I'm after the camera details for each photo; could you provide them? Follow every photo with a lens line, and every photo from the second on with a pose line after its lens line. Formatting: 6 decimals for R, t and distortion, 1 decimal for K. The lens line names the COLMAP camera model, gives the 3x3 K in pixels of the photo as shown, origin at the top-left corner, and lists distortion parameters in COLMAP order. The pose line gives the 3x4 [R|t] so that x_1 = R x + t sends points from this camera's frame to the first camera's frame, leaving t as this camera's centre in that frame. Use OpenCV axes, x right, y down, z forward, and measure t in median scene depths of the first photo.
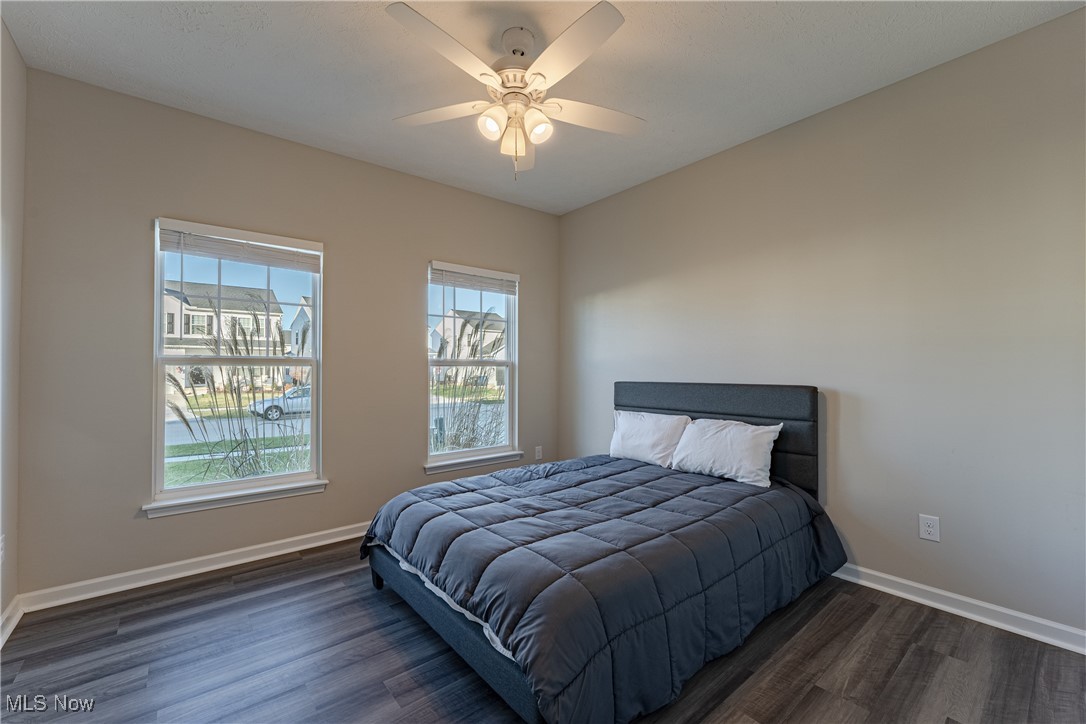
lens RADIAL K [[446.6, 0, 543.0], [0, 446.6, 362.0], [0, 0, 1]] dist [-0.000379, -0.000022]
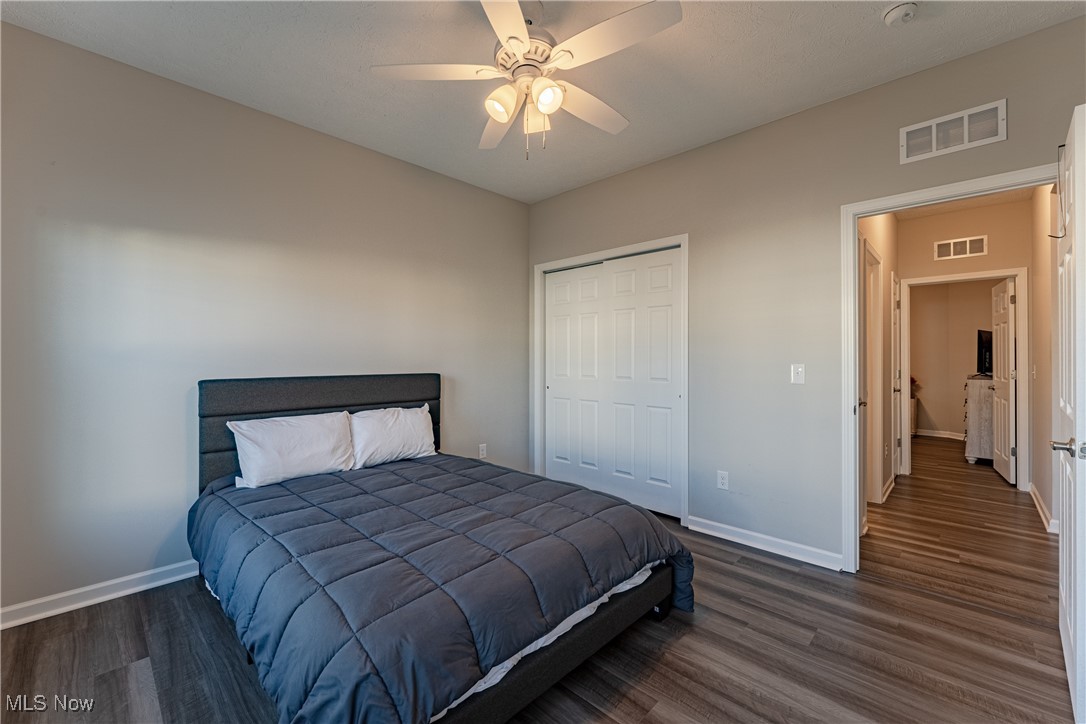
lens RADIAL K [[438.8, 0, 543.0], [0, 438.8, 362.0], [0, 0, 1]] dist [0.000261, 0.000034]
pose [[-0.109110, -0.004306, 0.994020, -0.756420], [-0.018267, 0.999830, 0.002326, 0.009565], [-0.993862, -0.017904, -0.109170, 0.823829]]
